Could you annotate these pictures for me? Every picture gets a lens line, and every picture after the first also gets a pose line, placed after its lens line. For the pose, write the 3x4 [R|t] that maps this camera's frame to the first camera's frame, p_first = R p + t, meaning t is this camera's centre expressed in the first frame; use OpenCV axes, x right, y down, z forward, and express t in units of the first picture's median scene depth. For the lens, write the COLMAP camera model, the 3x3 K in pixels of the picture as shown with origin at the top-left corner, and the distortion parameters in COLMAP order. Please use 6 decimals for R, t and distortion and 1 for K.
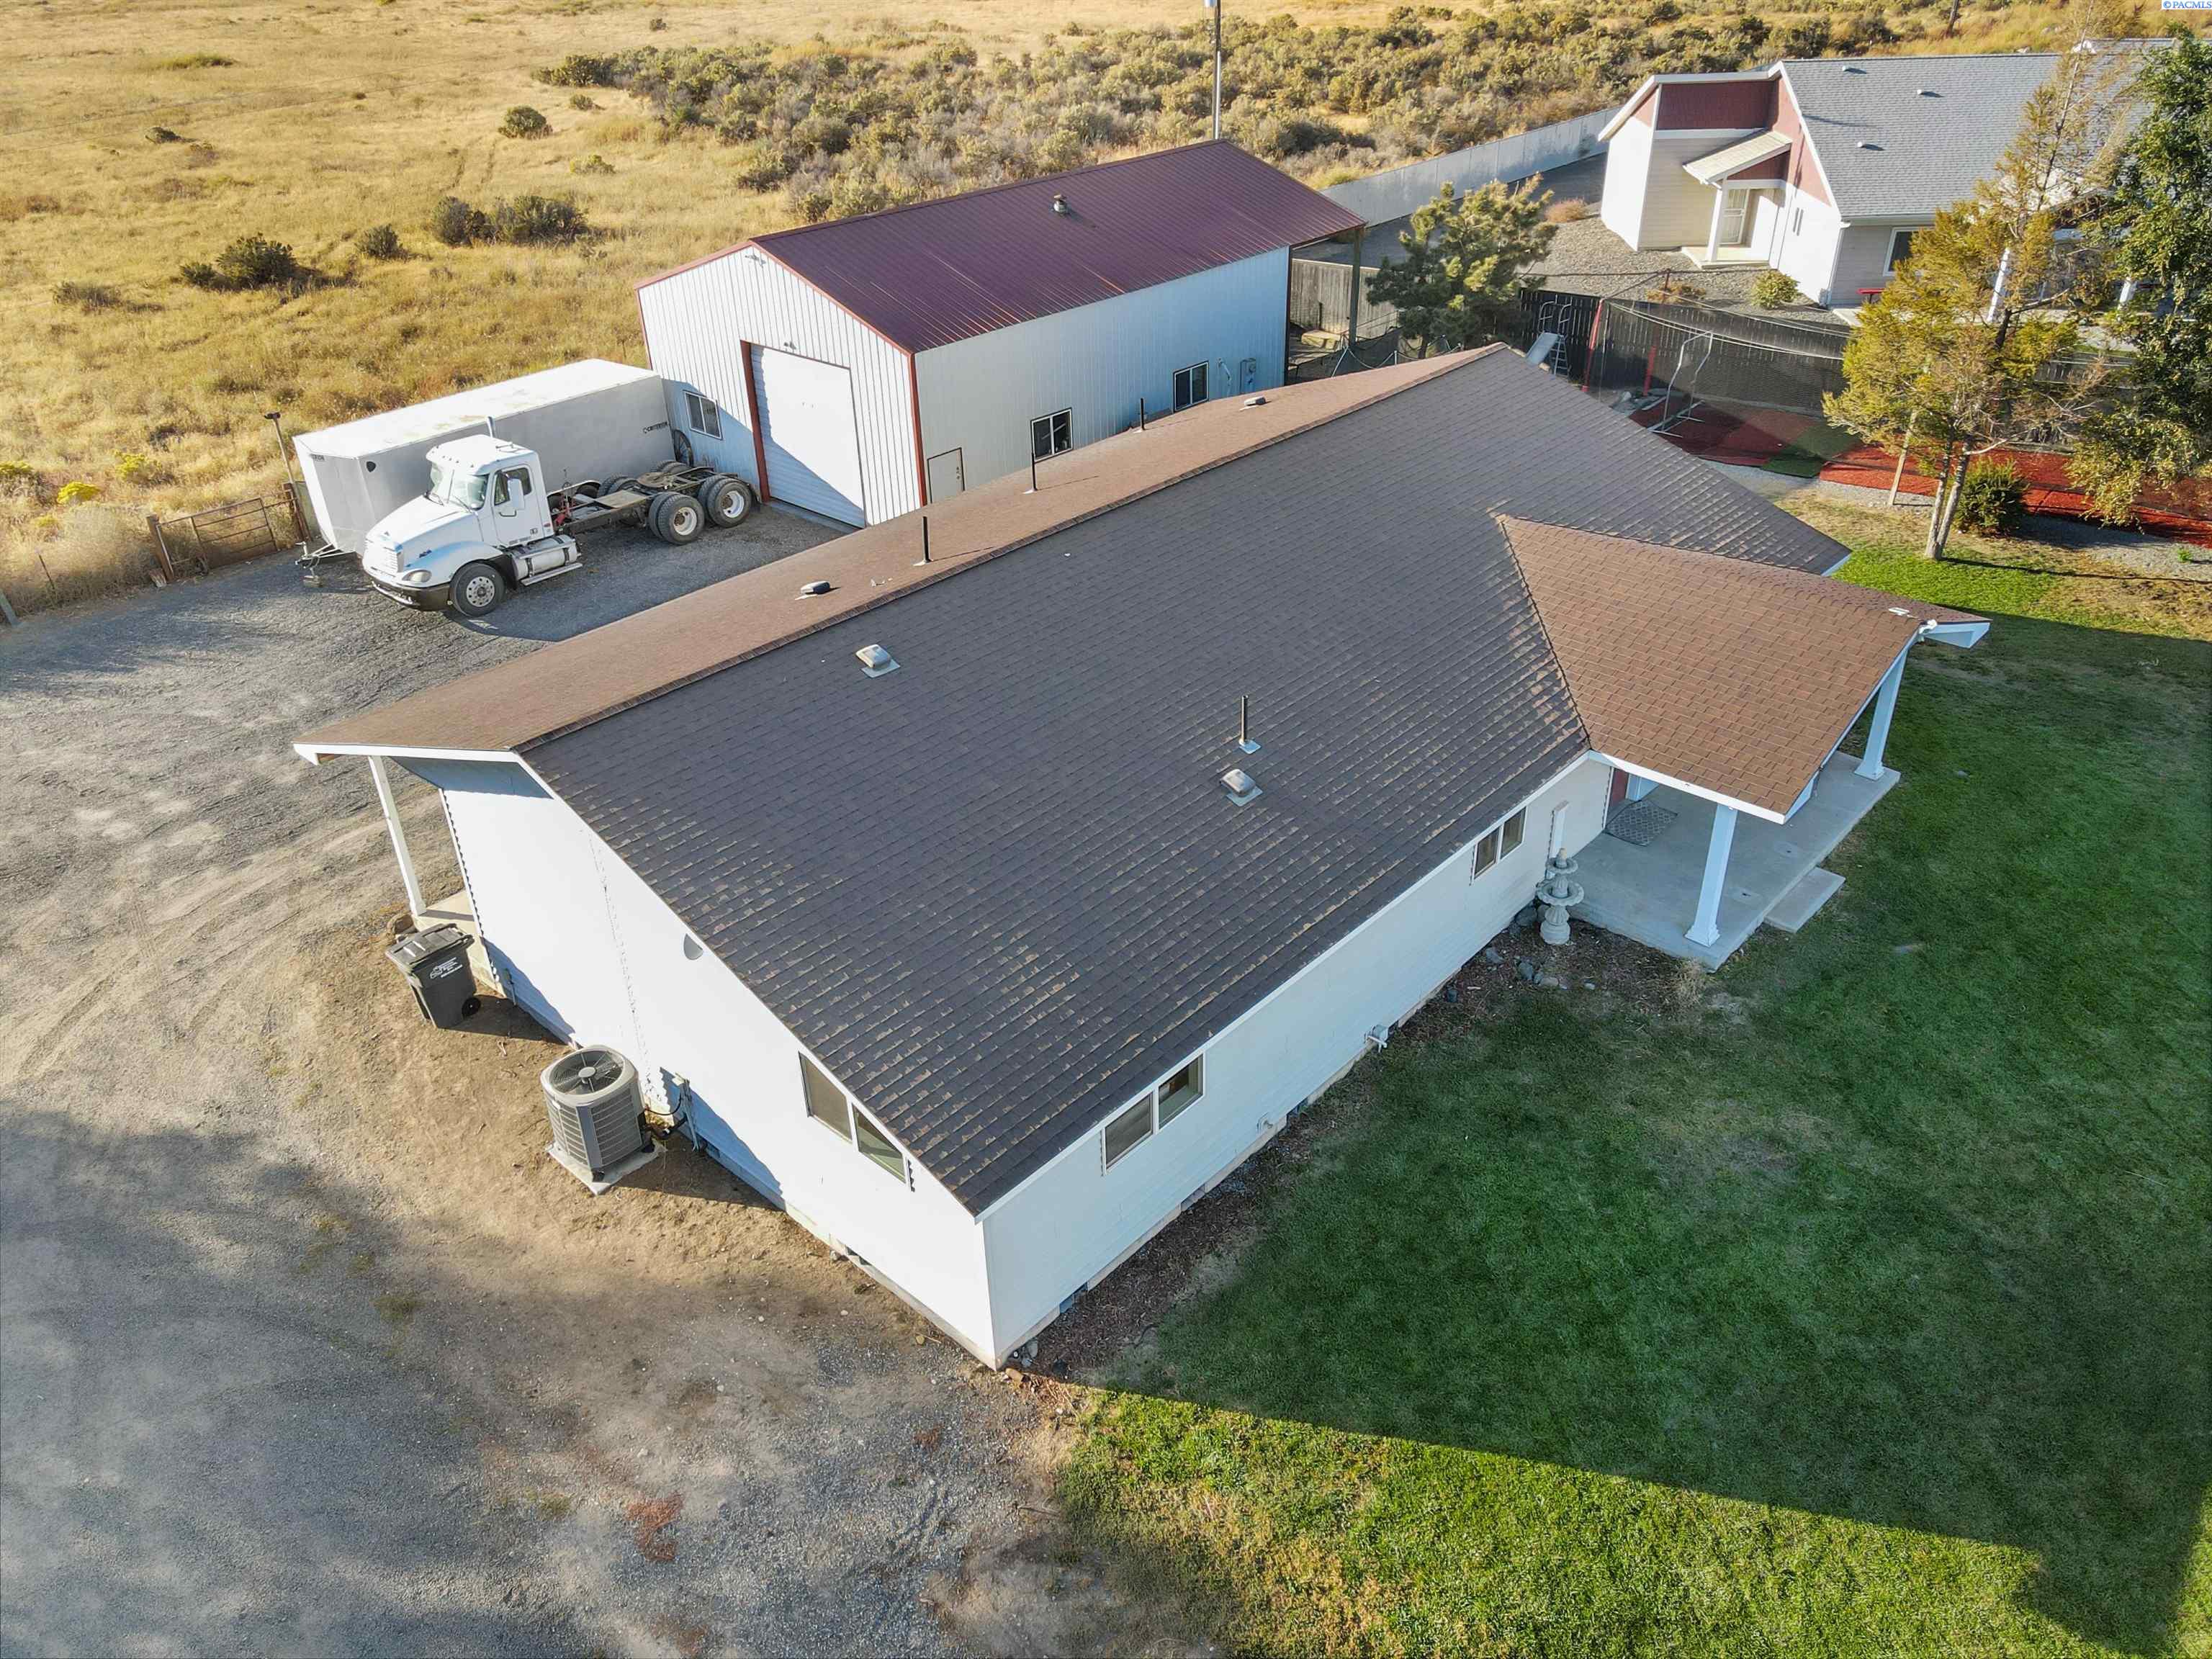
lens RADIAL K [[1588.9, 0, 1106.0], [0, 1588.9, 829.5], [0, 0, 1]] dist [0.008379, 0.005783]
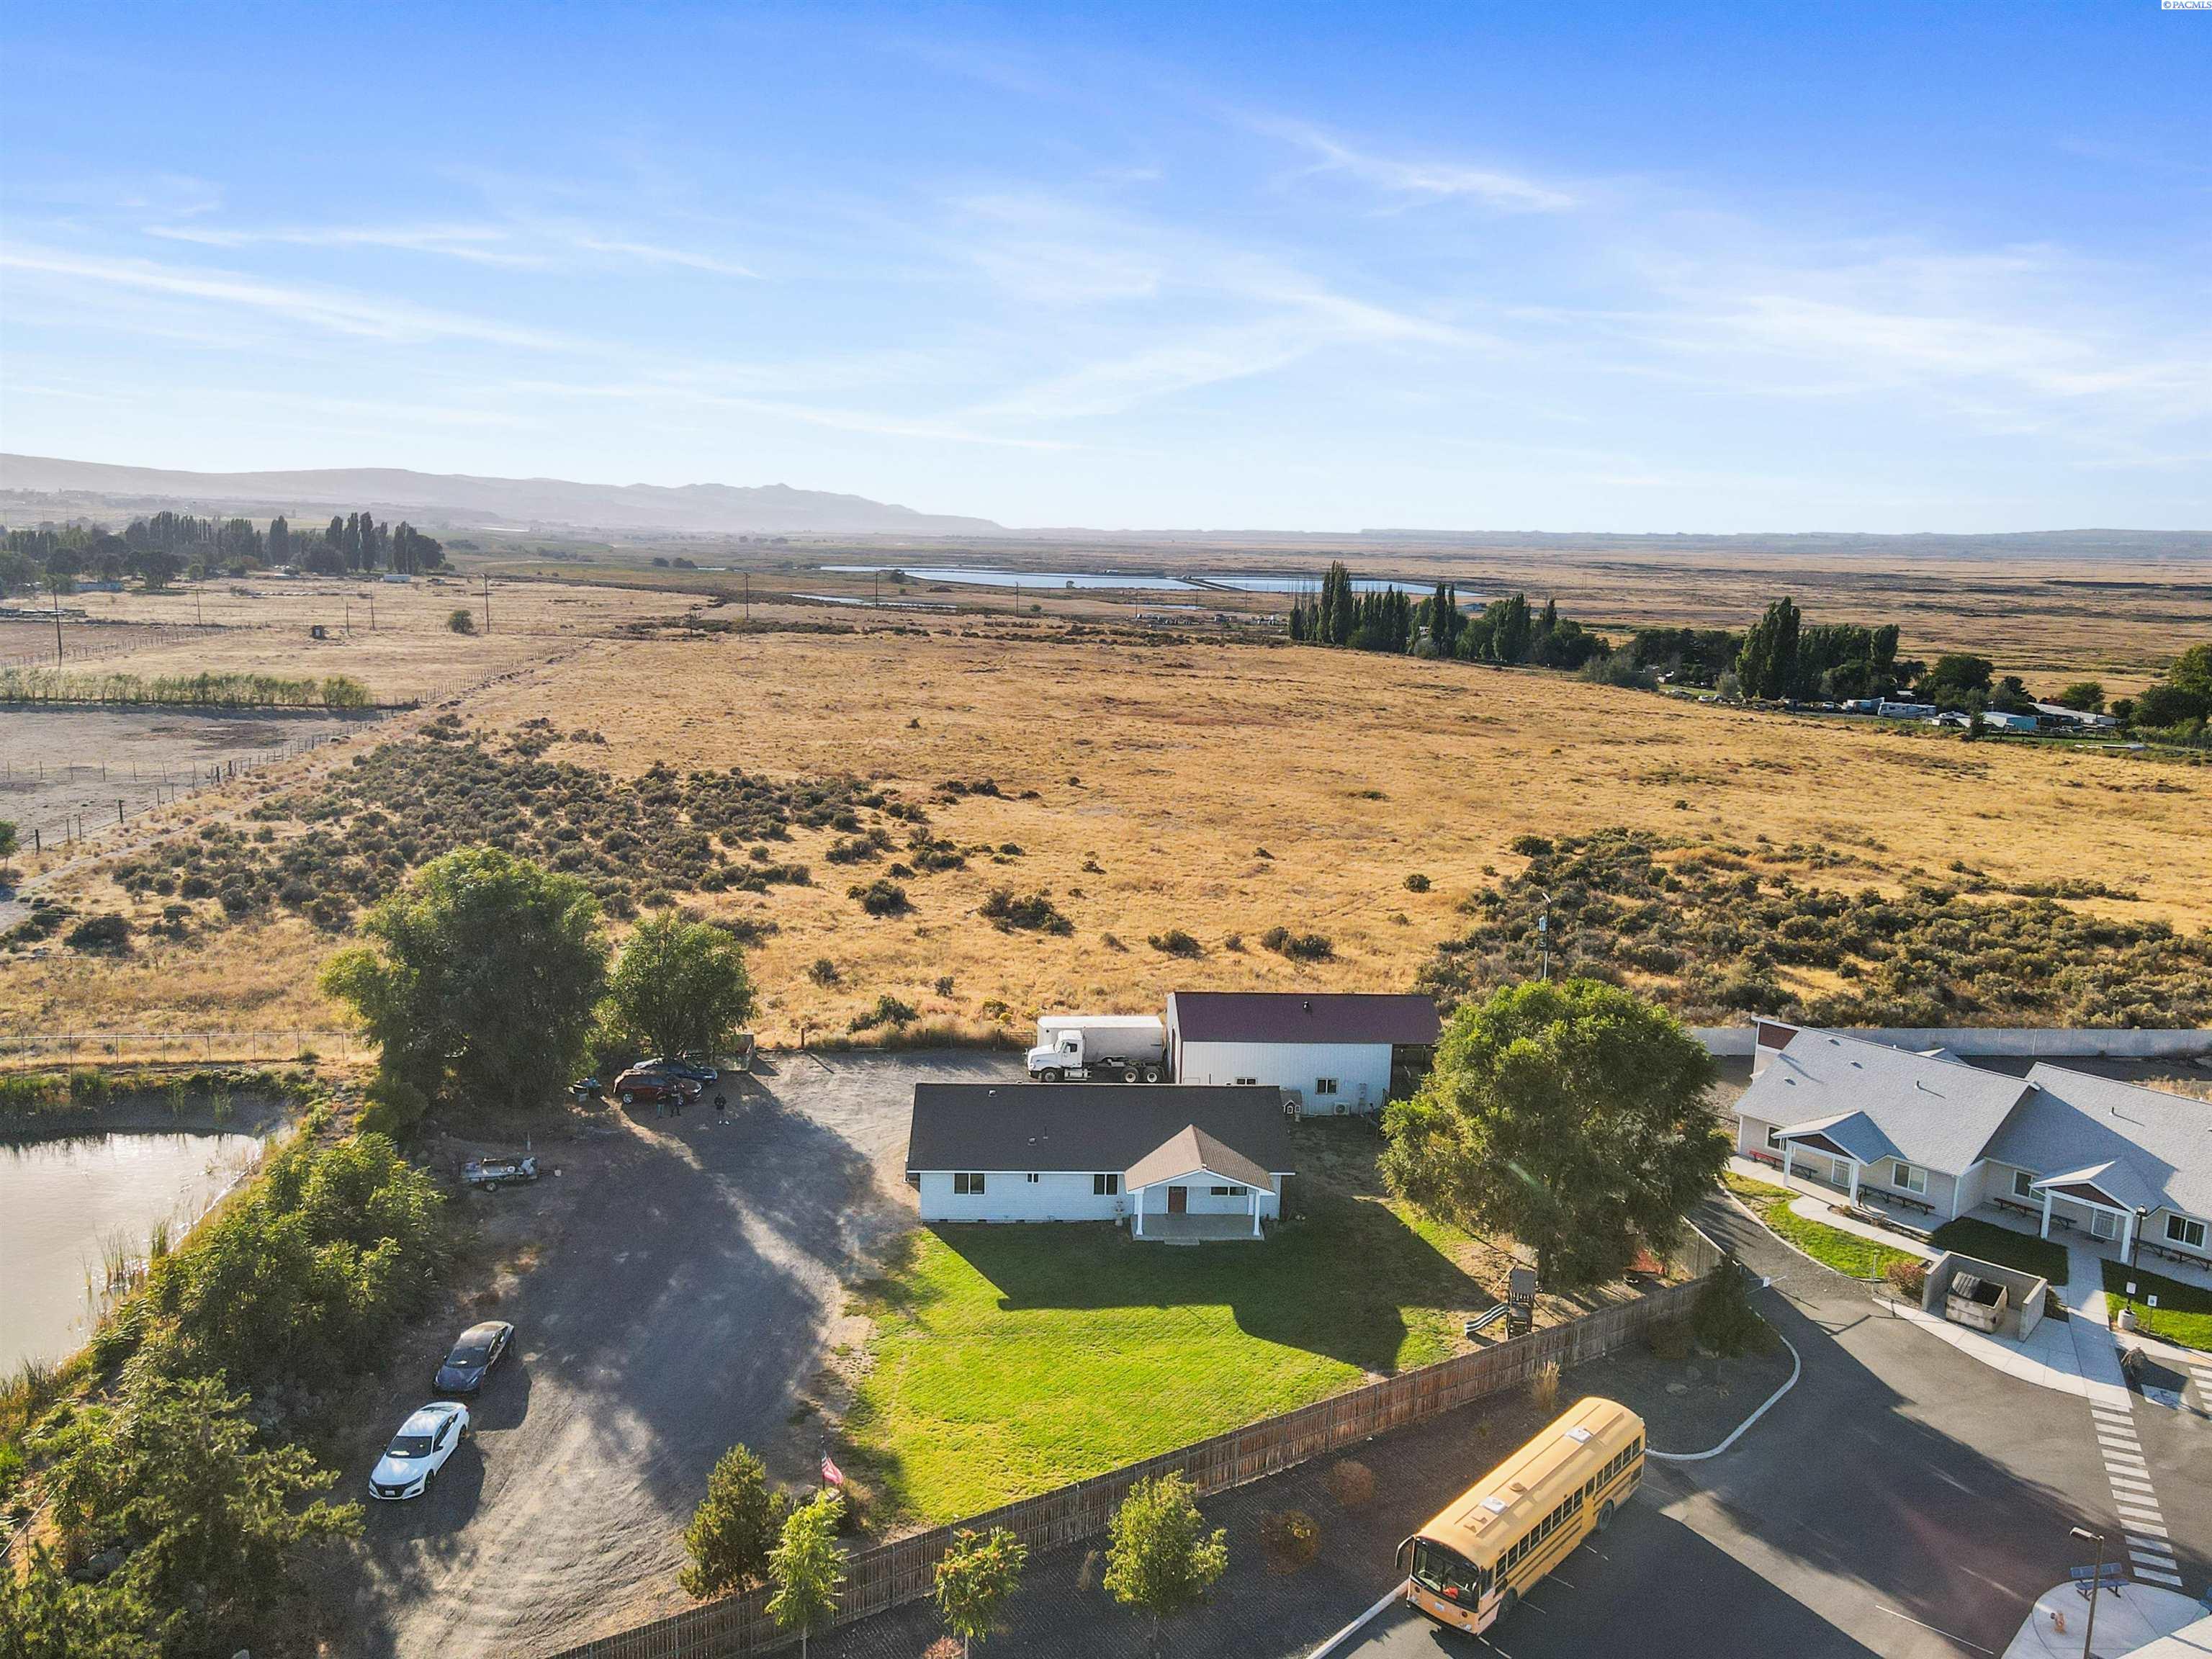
lens RADIAL K [[1686.5, 0, 1106.0], [0, 1686.5, 829.5], [0, 0, 1]] dist [-0.006173, 0.045209]
pose [[0.706132, 0.160149, -0.689732, 1.653712], [-0.402951, 0.891864, -0.205451, 0.043154], [0.582244, 0.423003, 0.694306, -1.245941]]
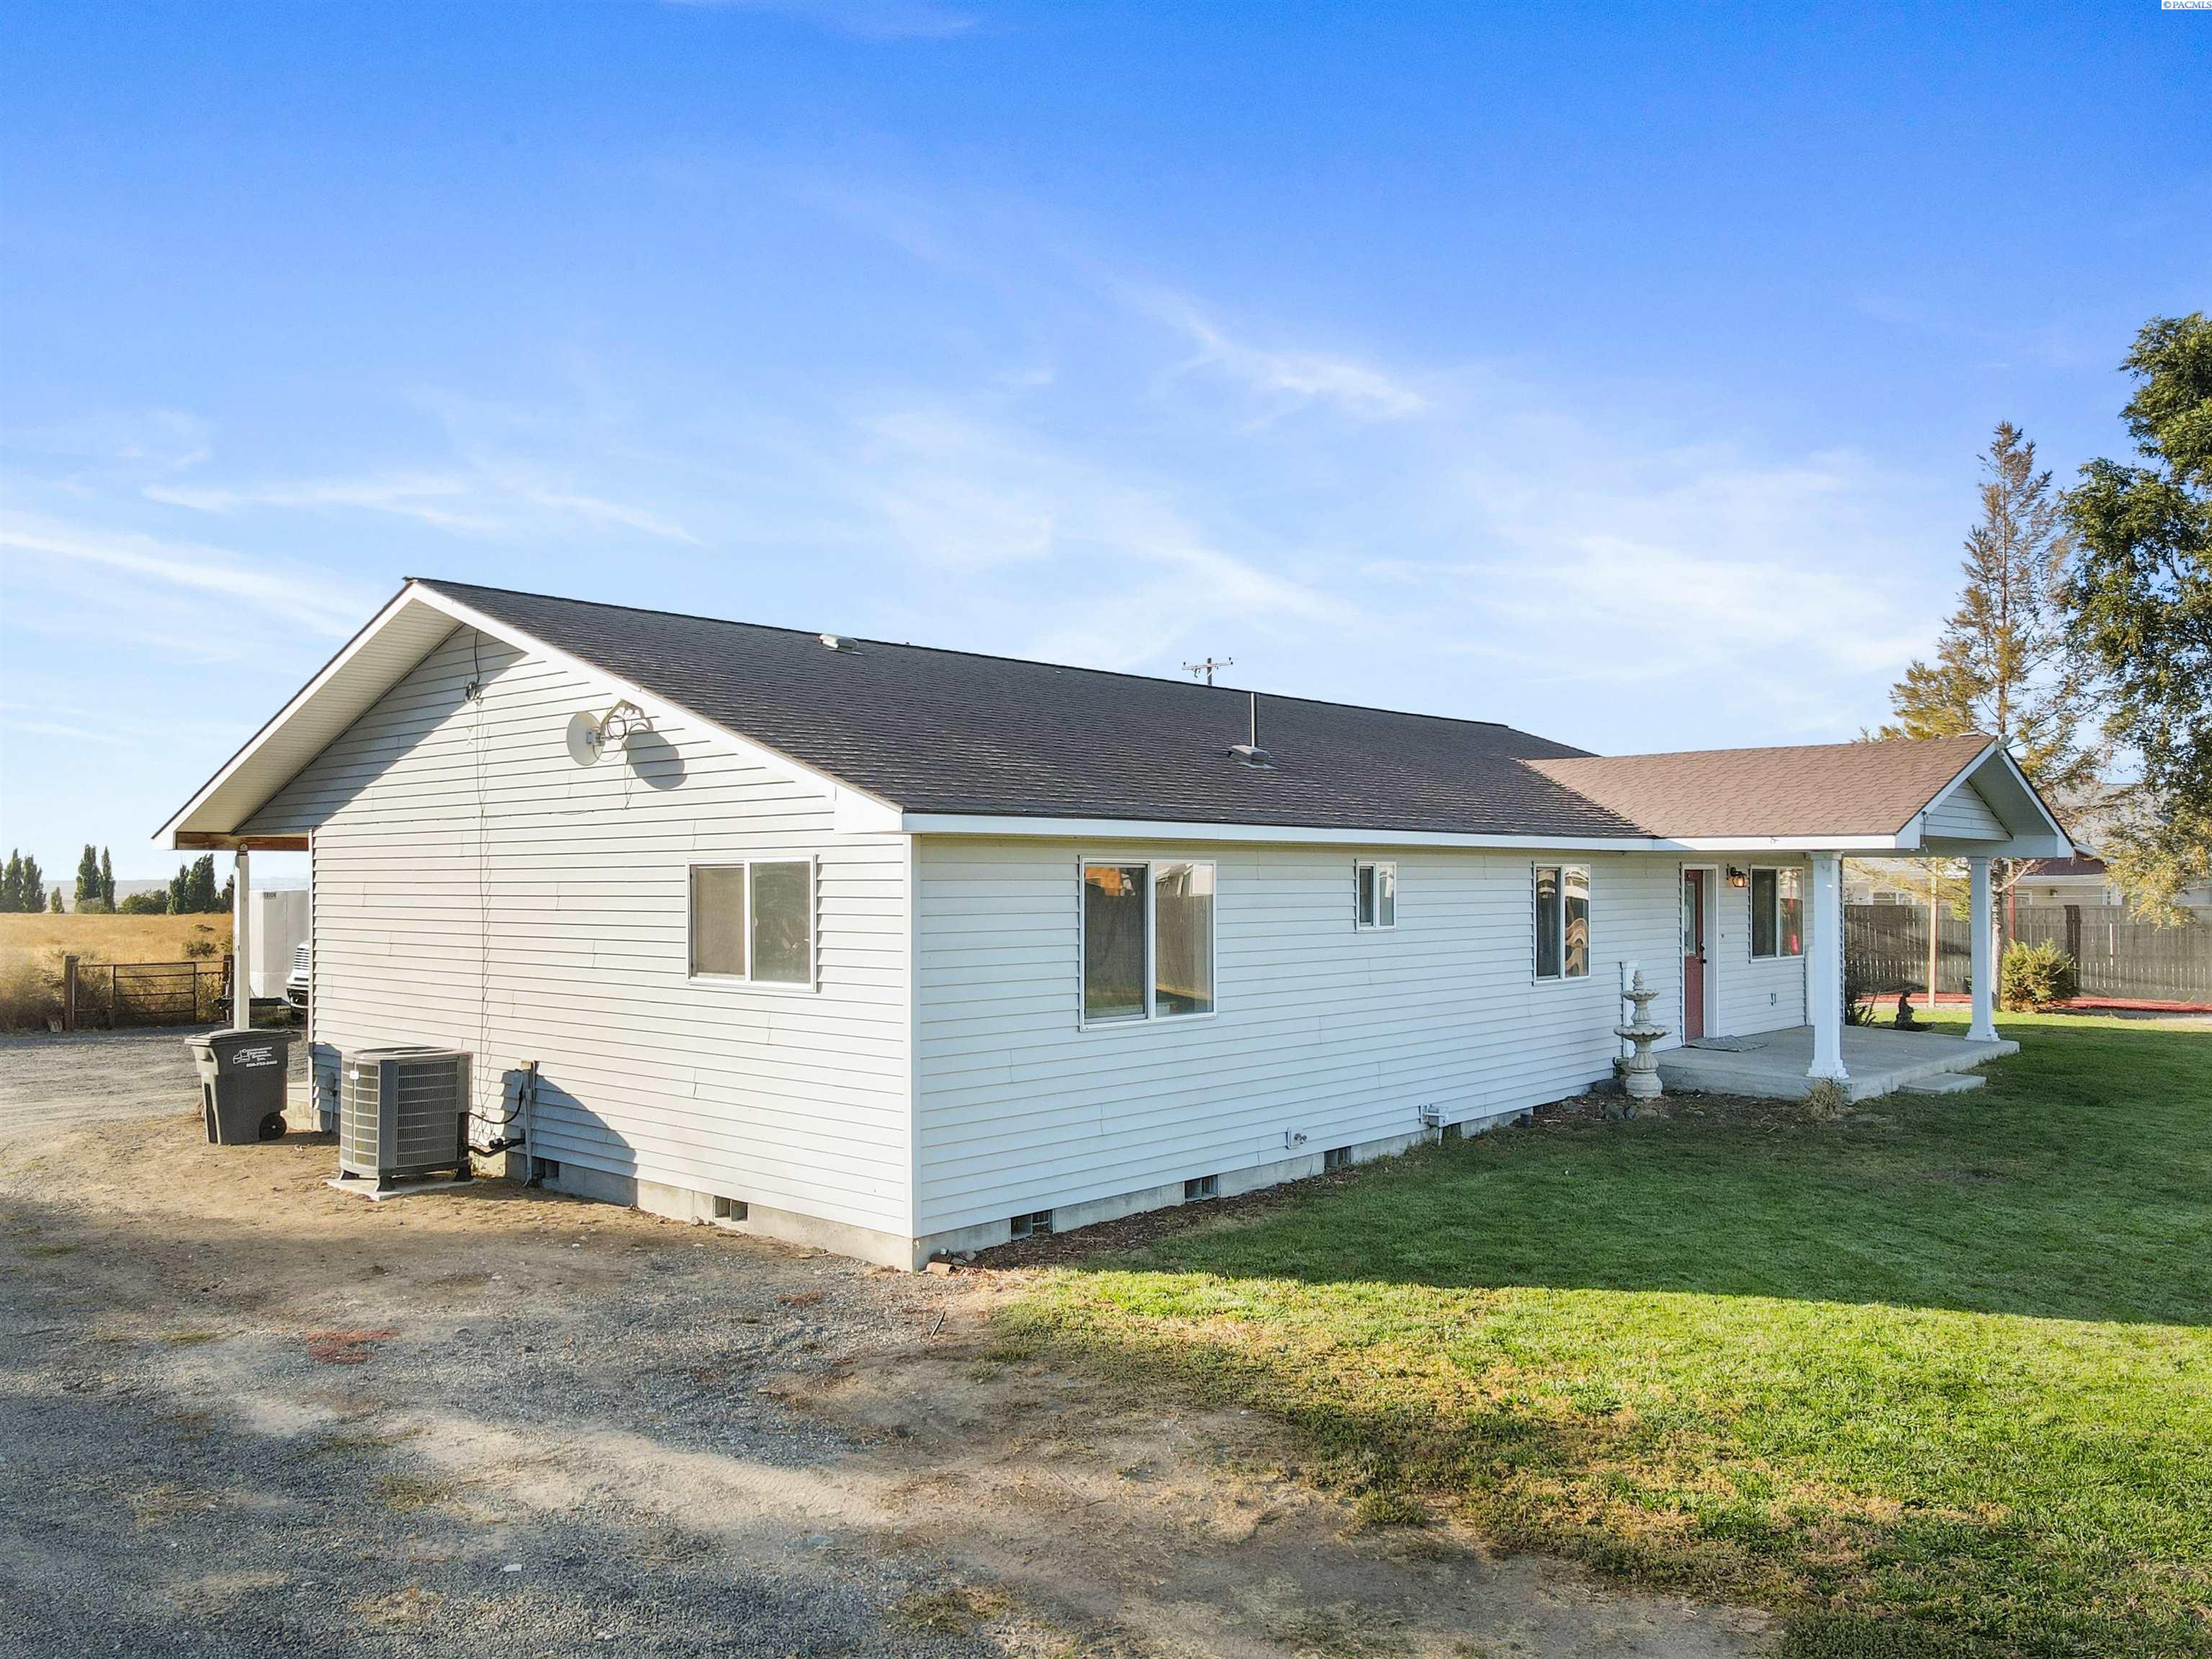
lens RADIAL K [[1643.4, 0, 1099.7], [0, 1643.4, 841.7], [0, 0, 1]] dist [-0.001129, 0.033674]
pose [[0.999844, 0.017421, -0.002767, 0.004184], [-0.016141, 0.840315, -0.541858, 0.247302], [-0.007115, 0.541818, 0.840466, 0.139860]]
